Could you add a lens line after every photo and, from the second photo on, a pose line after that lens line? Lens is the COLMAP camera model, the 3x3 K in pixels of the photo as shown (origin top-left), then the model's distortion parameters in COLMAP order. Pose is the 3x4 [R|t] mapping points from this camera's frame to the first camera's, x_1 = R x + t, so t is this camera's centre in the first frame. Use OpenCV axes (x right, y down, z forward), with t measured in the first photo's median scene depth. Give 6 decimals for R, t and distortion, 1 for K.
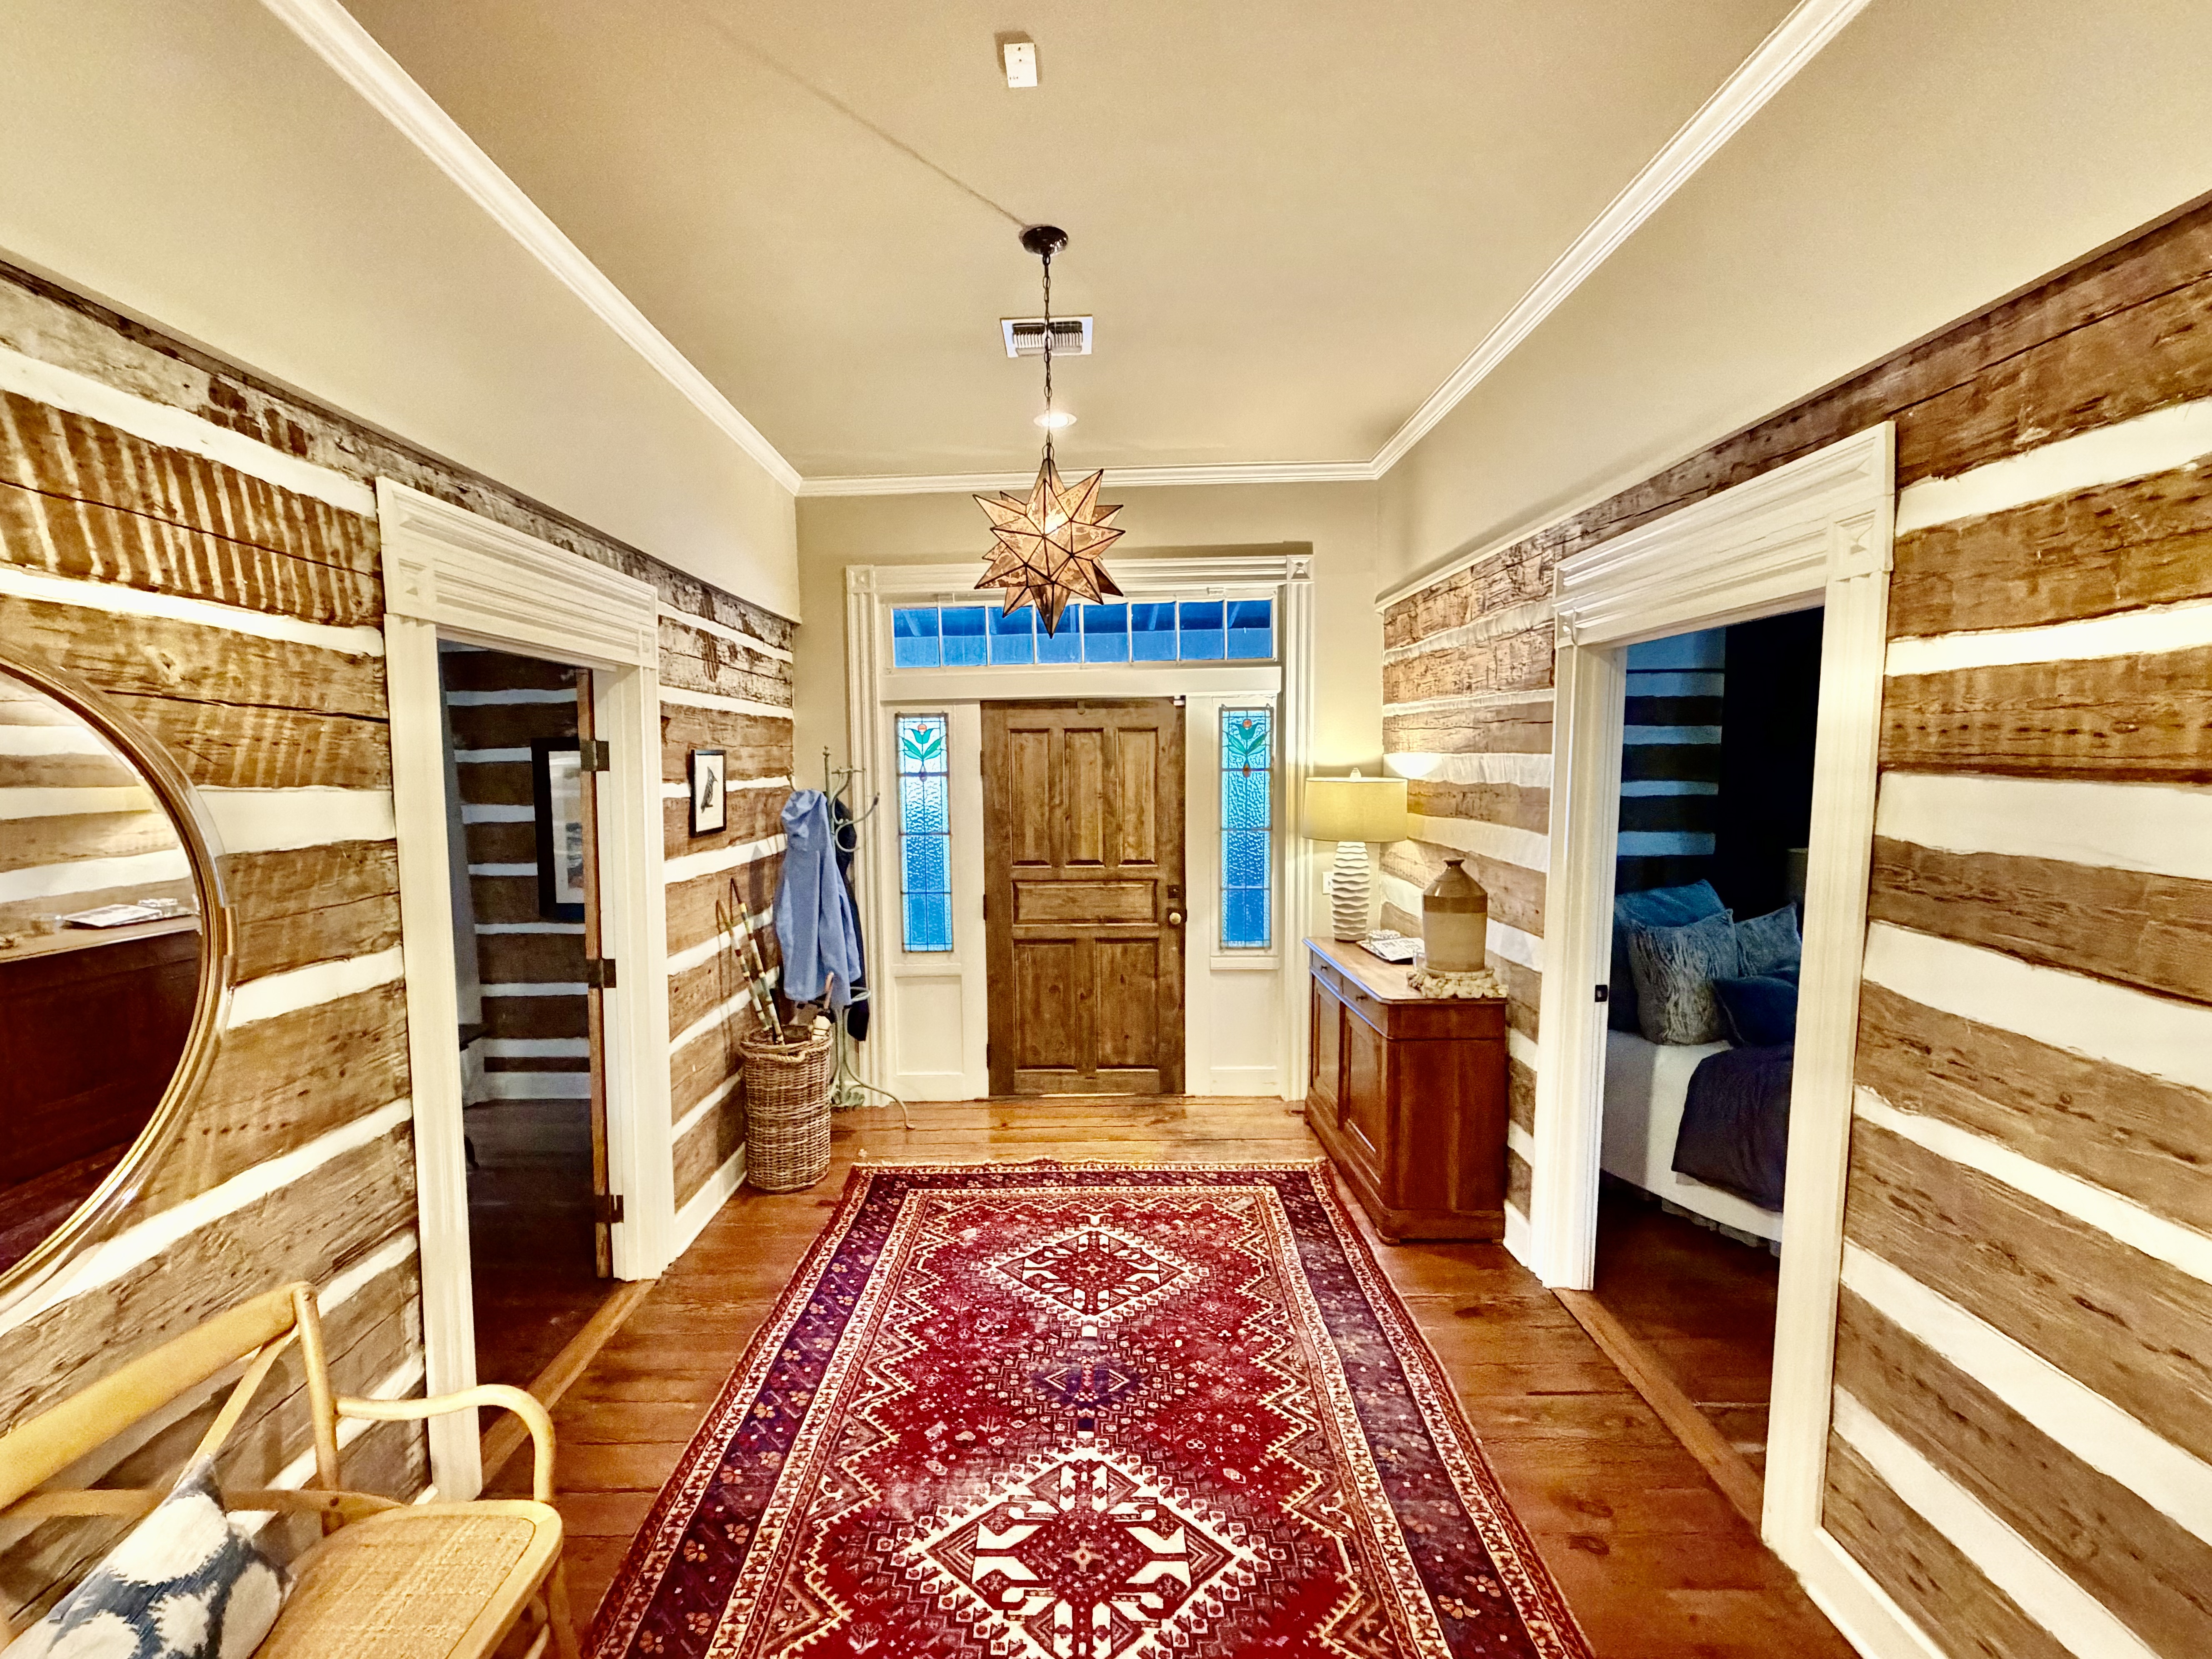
lens RADIAL K [[867.0, 0, 1075.2], [0, 867.0, 834.1], [0, 0, 1]] dist [-0.004530, -0.000643]
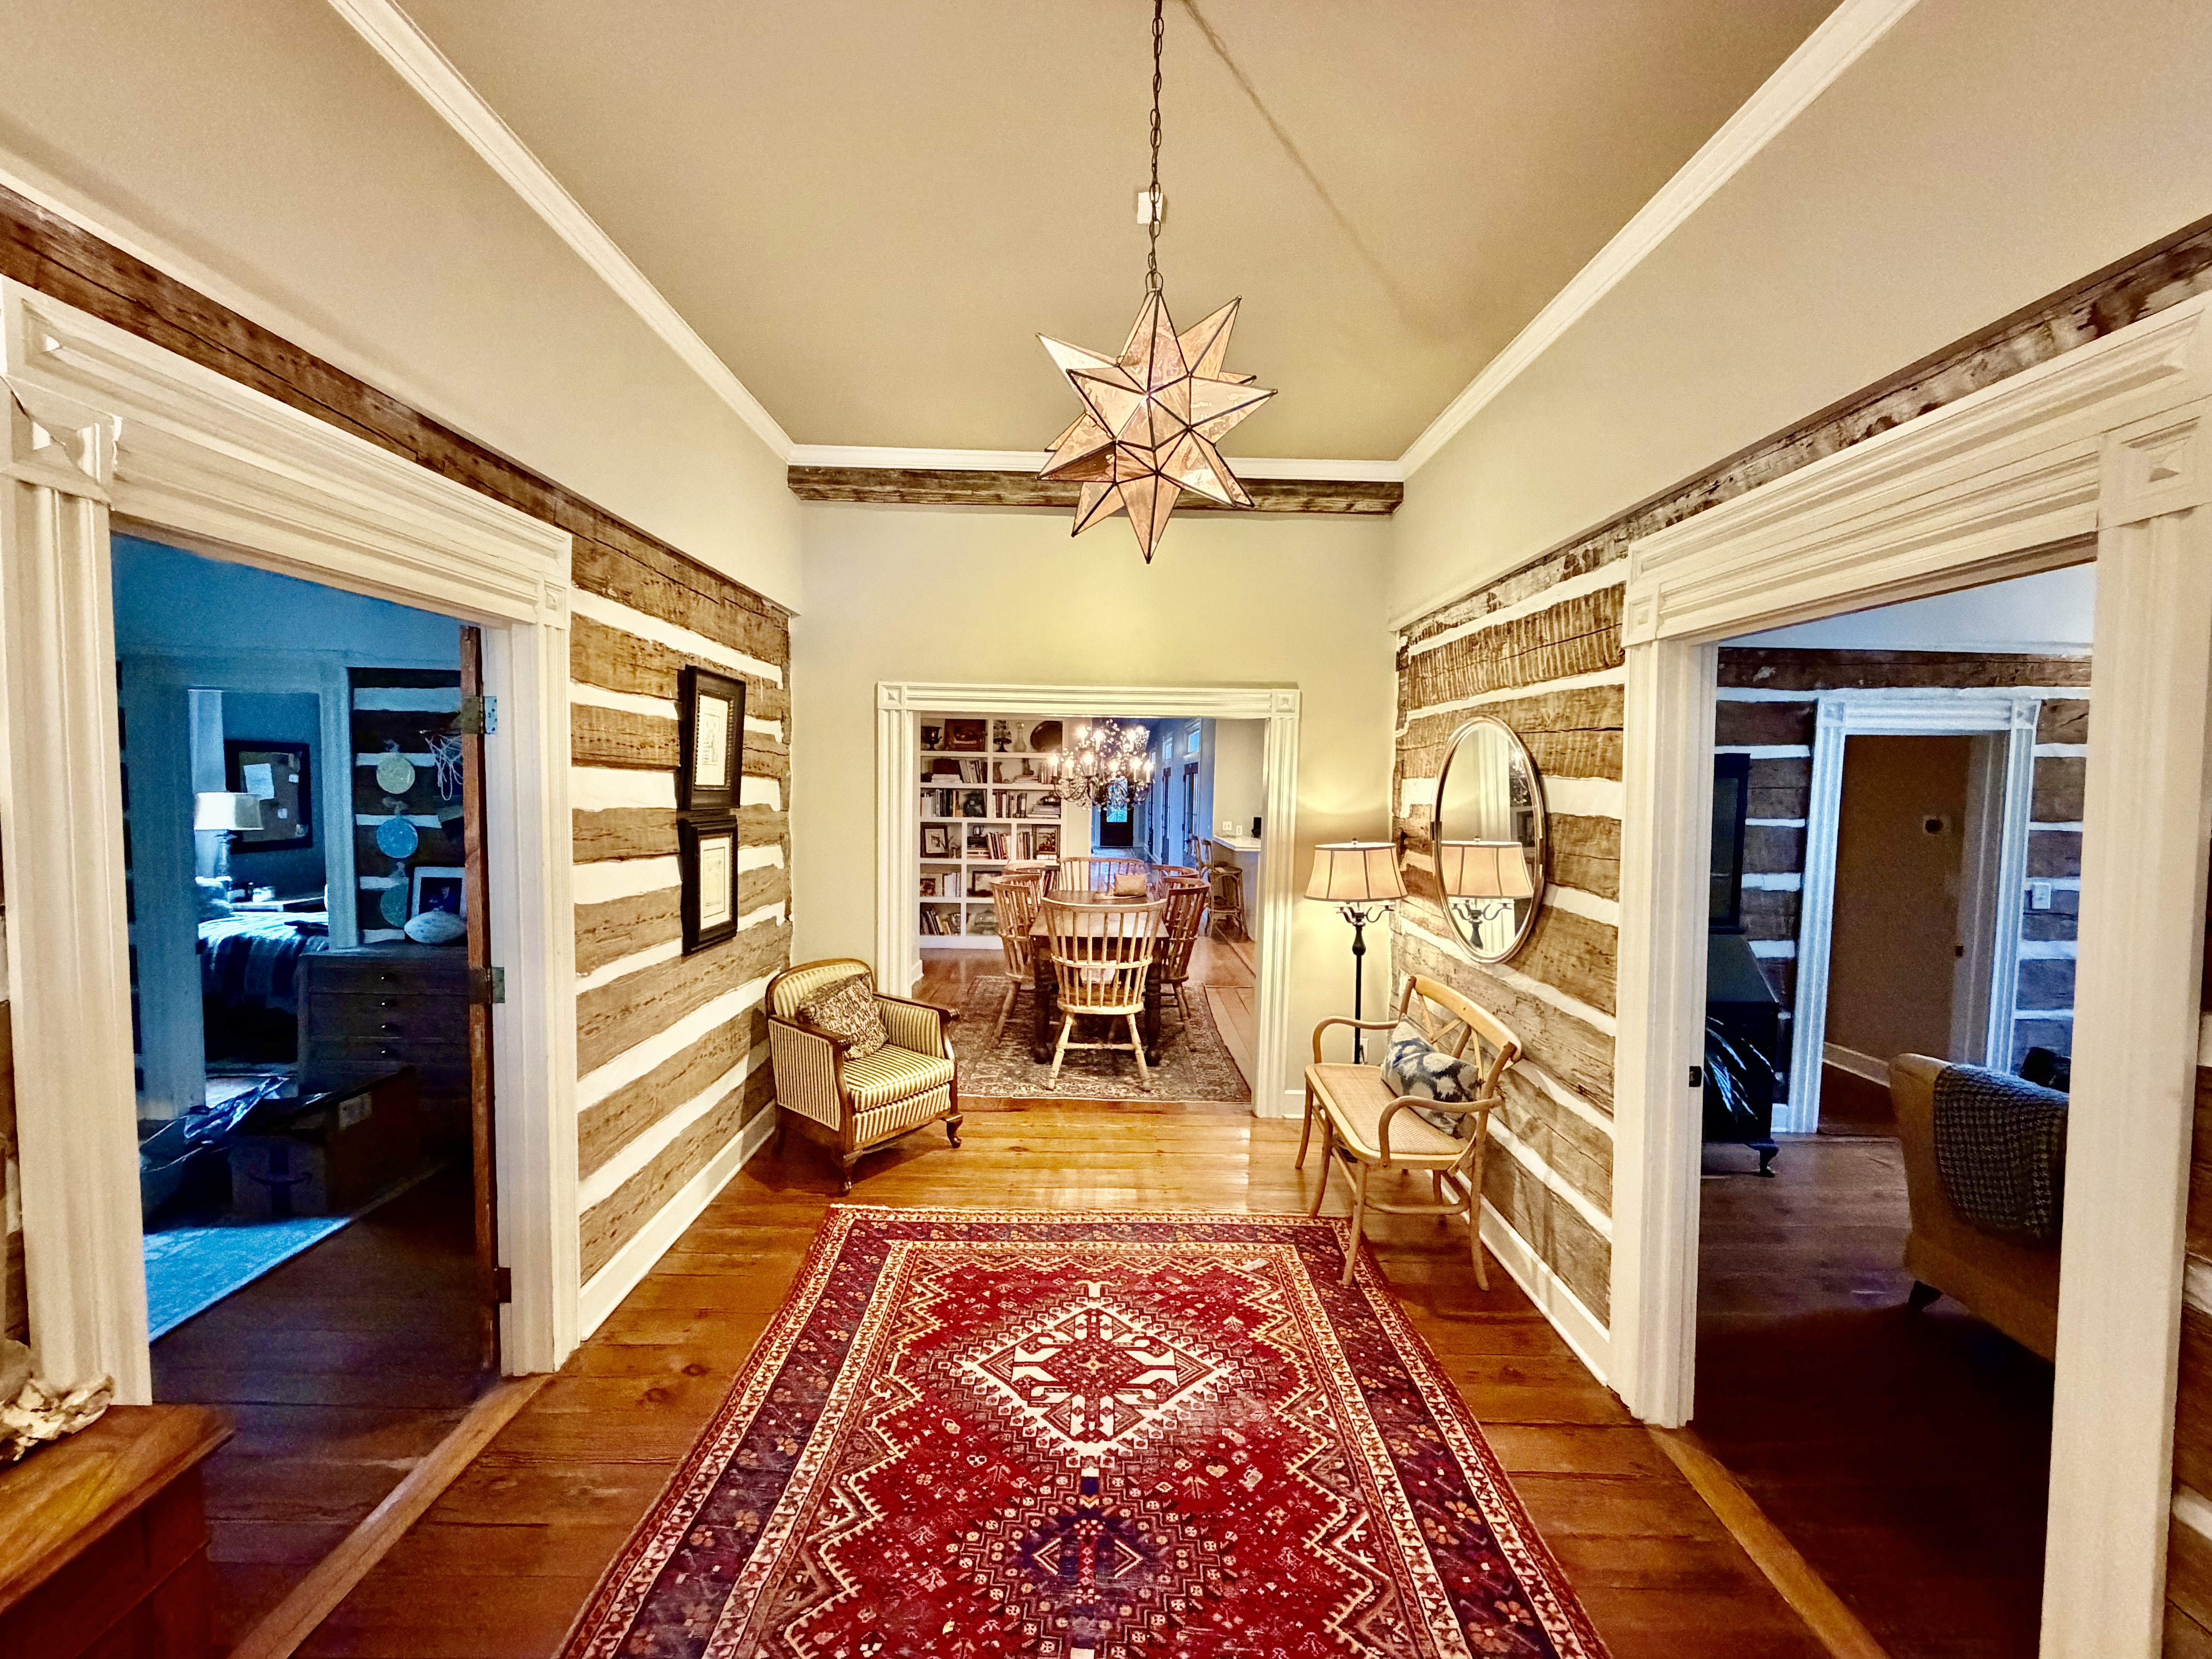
lens RADIAL K [[867.0, 0, 1075.2], [0, 867.0, 834.1], [0, 0, 1]] dist [-0.004530, -0.000643]
pose [[-0.999894, -0.004649, 0.013812, 0.020094], [-0.002567, 0.989111, 0.147148, -0.142926], [-0.014346, 0.147097, -0.989018, 2.021491]]
